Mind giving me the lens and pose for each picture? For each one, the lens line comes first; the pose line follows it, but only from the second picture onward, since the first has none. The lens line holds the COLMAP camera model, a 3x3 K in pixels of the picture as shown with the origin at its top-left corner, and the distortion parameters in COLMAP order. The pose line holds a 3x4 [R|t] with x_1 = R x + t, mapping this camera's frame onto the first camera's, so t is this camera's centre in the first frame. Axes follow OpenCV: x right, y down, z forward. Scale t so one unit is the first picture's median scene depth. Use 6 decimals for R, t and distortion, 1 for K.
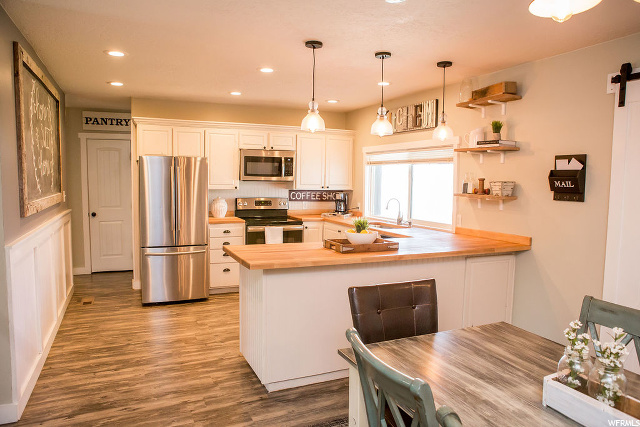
lens RADIAL K [[442.6, 0, 320.0], [0, 442.6, 213.5], [0, 0, 1]] dist [-0.111925, 0.080968]
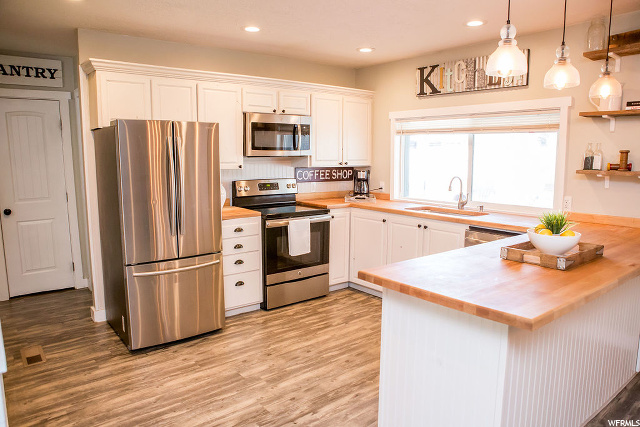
lens RADIAL K [[442.6, 0, 320.0], [0, 442.6, 213.5], [0, 0, 1]] dist [-0.111925, 0.080968]
pose [[0.969279, -0.047439, 0.241345, -0.249492], [0.032961, 0.997426, 0.063676, -0.024842], [-0.243744, -0.053764, 0.968348, 0.280646]]
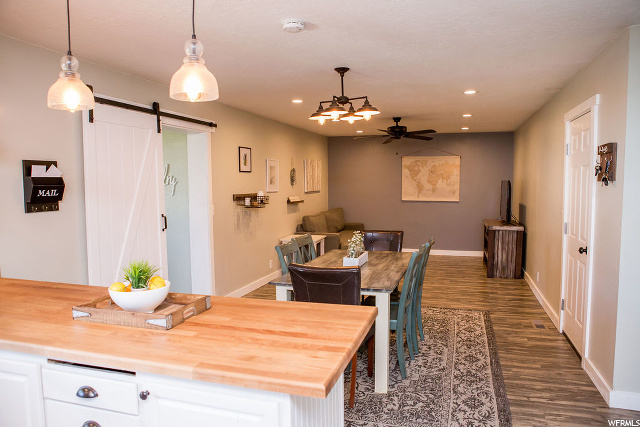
lens RADIAL K [[442.6, 0, 320.0], [0, 442.6, 213.5], [0, 0, 1]] dist [-0.111925, 0.080968]
pose [[-0.745506, -0.051451, 0.664510, -0.273005], [0.054480, 0.988975, 0.137694, -0.070118], [-0.664269, 0.138854, -0.734484, 0.762341]]
